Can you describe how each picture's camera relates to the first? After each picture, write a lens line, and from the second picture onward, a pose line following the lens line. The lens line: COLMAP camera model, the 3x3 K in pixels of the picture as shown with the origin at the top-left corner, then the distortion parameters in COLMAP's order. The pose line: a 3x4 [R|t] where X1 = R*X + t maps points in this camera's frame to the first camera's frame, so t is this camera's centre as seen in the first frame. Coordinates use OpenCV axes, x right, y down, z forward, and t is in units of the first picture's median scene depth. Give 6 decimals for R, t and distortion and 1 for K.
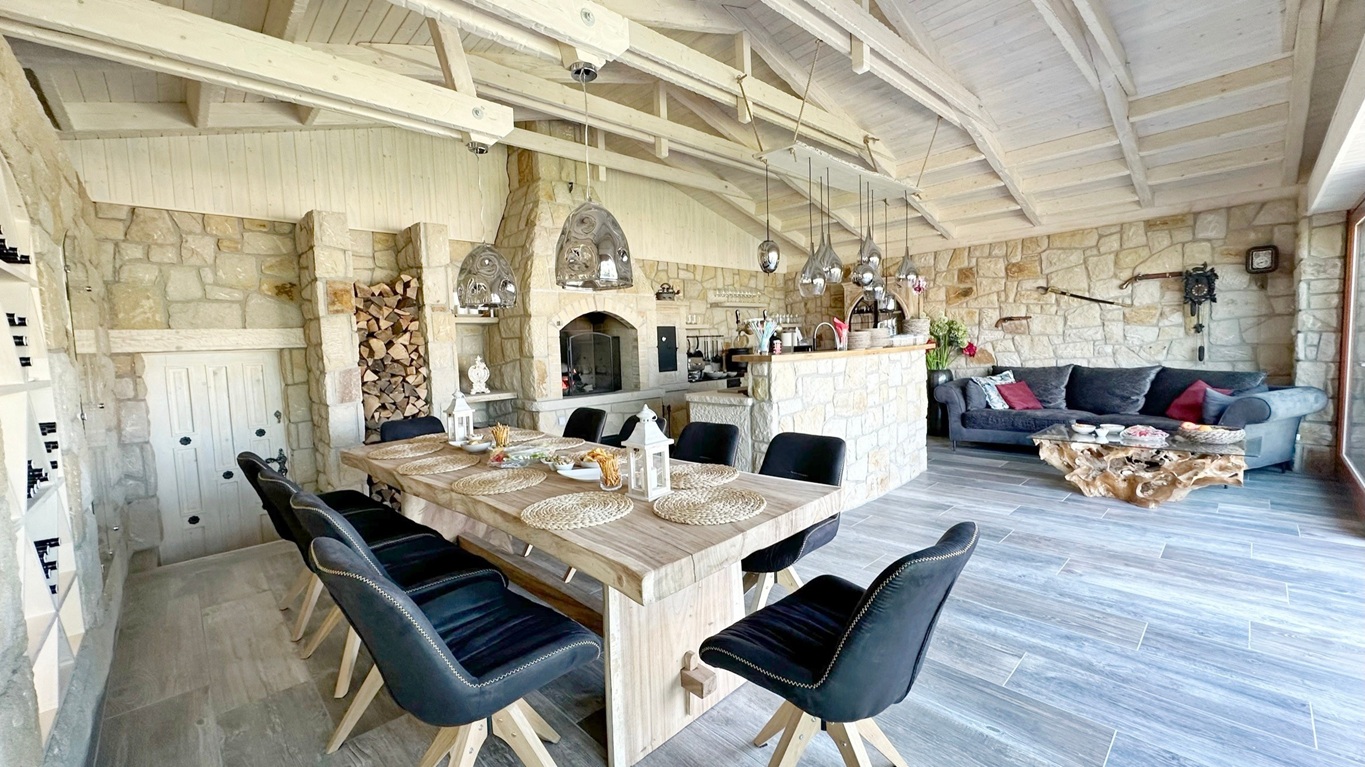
lens RADIAL K [[542.4, 0, 677.9], [0, 542.4, 388.6], [0, 0, 1]] dist [-0.004155, 0.001017]
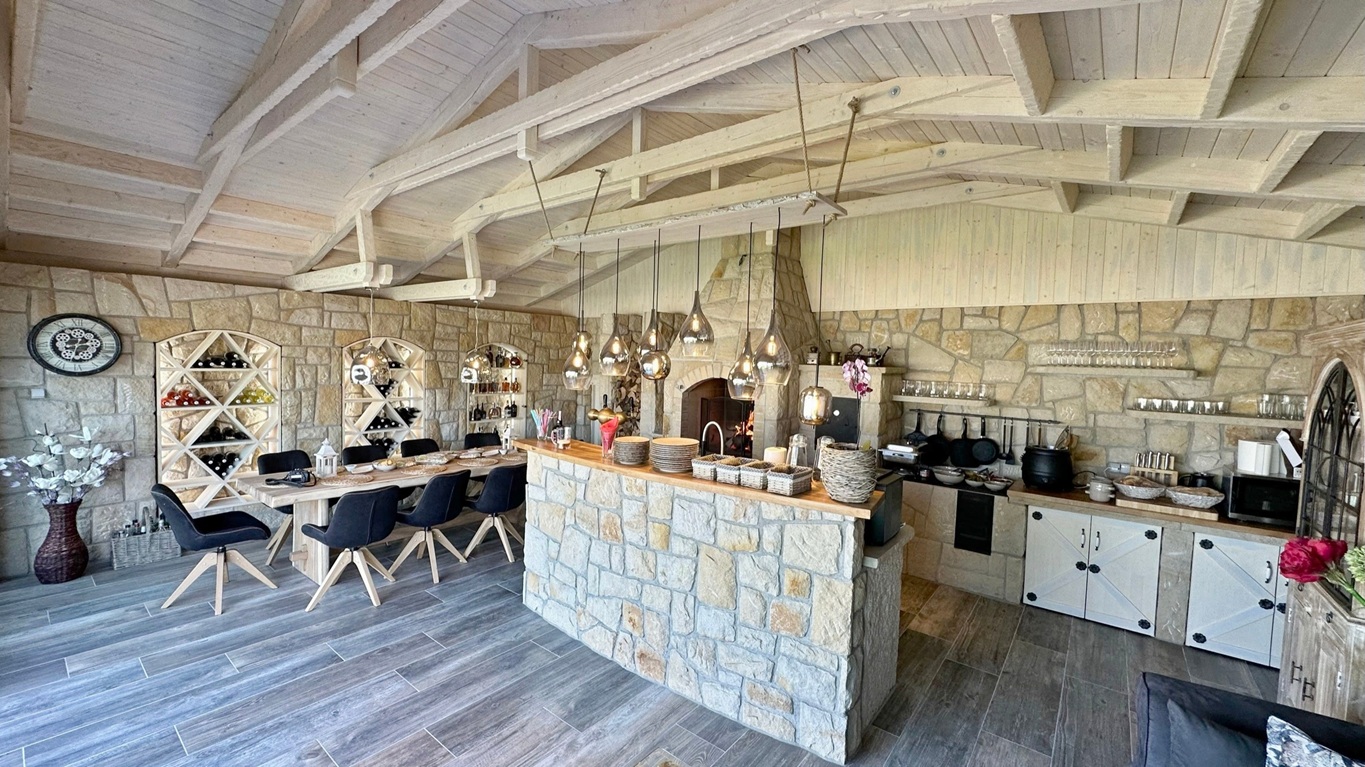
lens RADIAL K [[542.4, 0, 684.8], [0, 542.4, 385.1], [0, 0, 1]] dist [-0.004155, 0.001017]
pose [[0.145097, 0.092225, -0.985110, 0.805923], [-0.116887, 0.990272, 0.075492, -0.182234], [0.982489, 0.104193, 0.154466, 0.701590]]
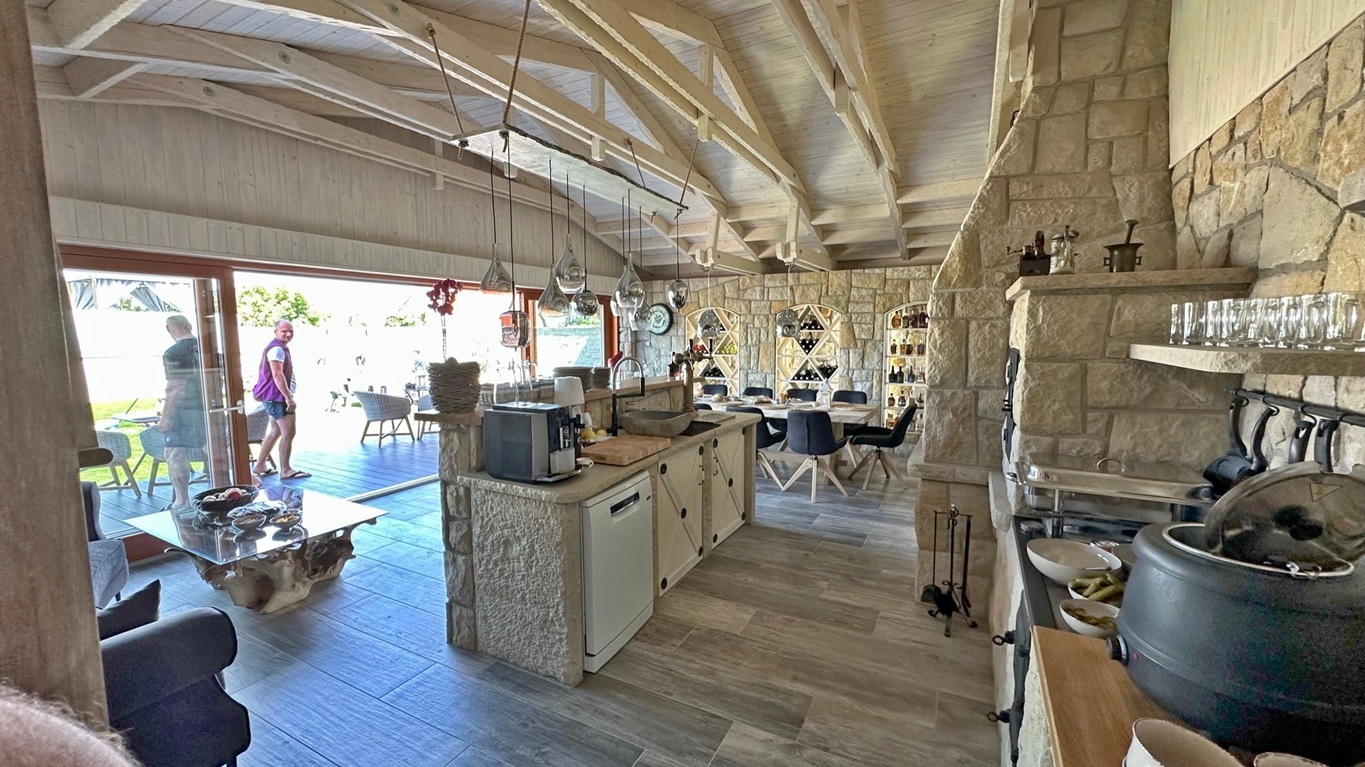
lens RADIAL K [[542.4, 0, 680.2], [0, 542.4, 384.5], [0, 0, 1]] dist [-0.004155, 0.001017]
pose [[-0.946929, 0.072175, -0.313234, 0.361946], [0.013478, 0.982524, 0.185648, -0.181286], [0.321159, 0.171574, -0.931353, 1.412912]]
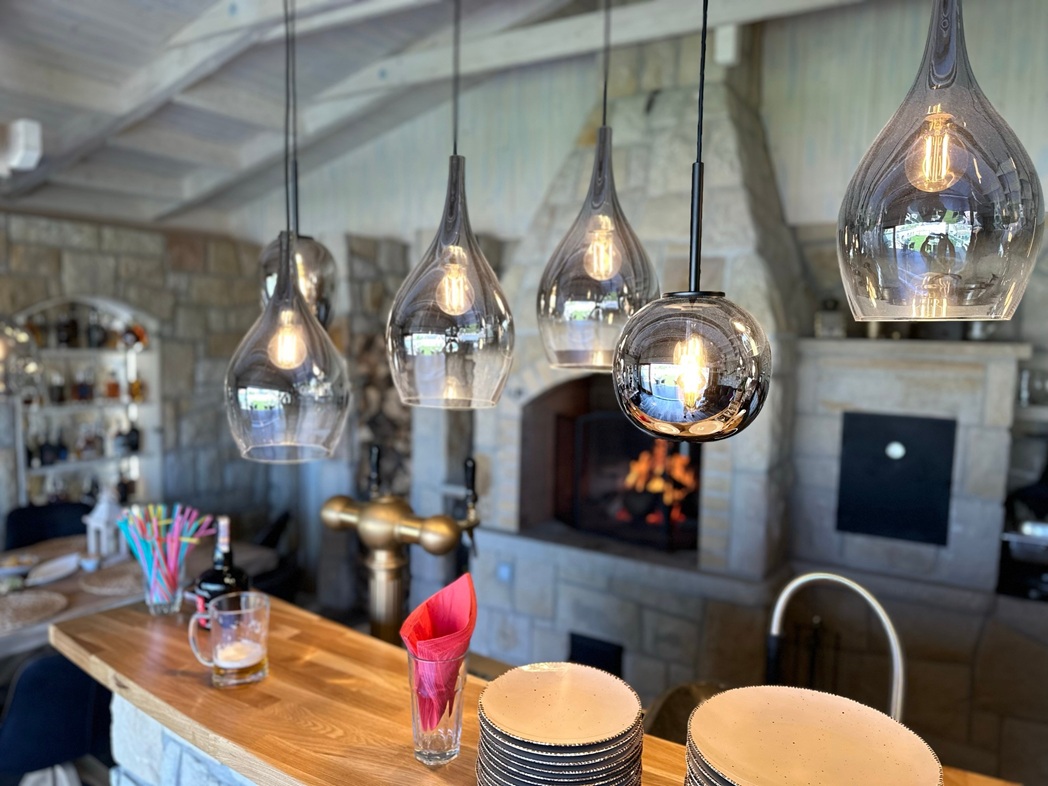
lens RADIAL K [[736.0, 0, 526.6], [0, 736.0, 402.8], [0, 0, 1]] dist [0.063099, -0.074915]
pose [[0.284603, 0.141153, -0.948197, 0.393717], [-0.109928, 0.987381, 0.113991, -0.163701], [0.952322, 0.071791, 0.296528, 0.677693]]
